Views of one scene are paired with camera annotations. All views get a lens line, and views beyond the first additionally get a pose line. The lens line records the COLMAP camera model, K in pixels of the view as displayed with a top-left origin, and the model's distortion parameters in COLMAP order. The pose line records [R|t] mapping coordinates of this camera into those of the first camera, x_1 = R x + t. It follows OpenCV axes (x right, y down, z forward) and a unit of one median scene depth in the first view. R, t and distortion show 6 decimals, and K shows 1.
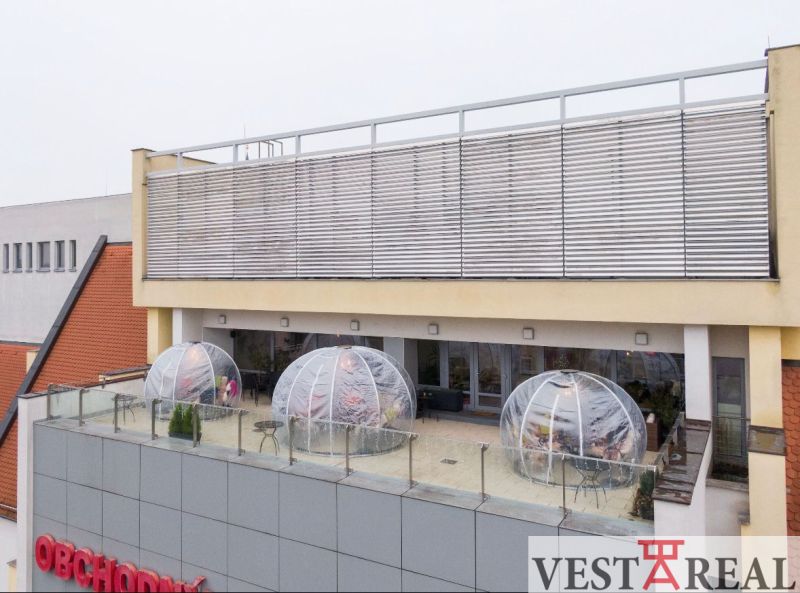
lens RADIAL K [[647.2, 0, 341.5], [0, 647.2, 239.6], [0, 0, 1]] dist [0.000757, -0.029096]
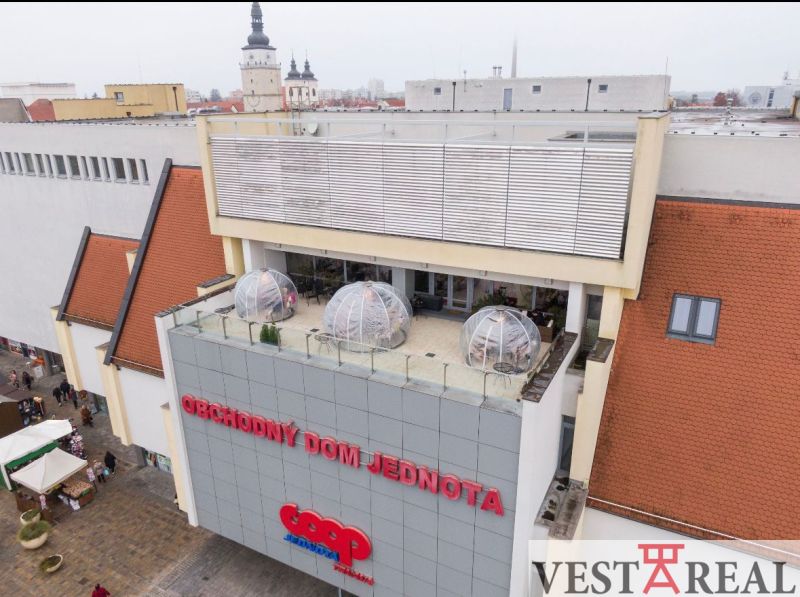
lens RADIAL K [[570.6, 0, 400.0], [0, 570.6, 298.5], [0, 0, 1]] dist [0.001964, -0.102394]
pose [[0.996669, -0.032605, 0.074754, -0.020256], [0.001690, 0.924666, 0.380776, -0.324594], [-0.081538, -0.379381, 0.921641, -0.292464]]
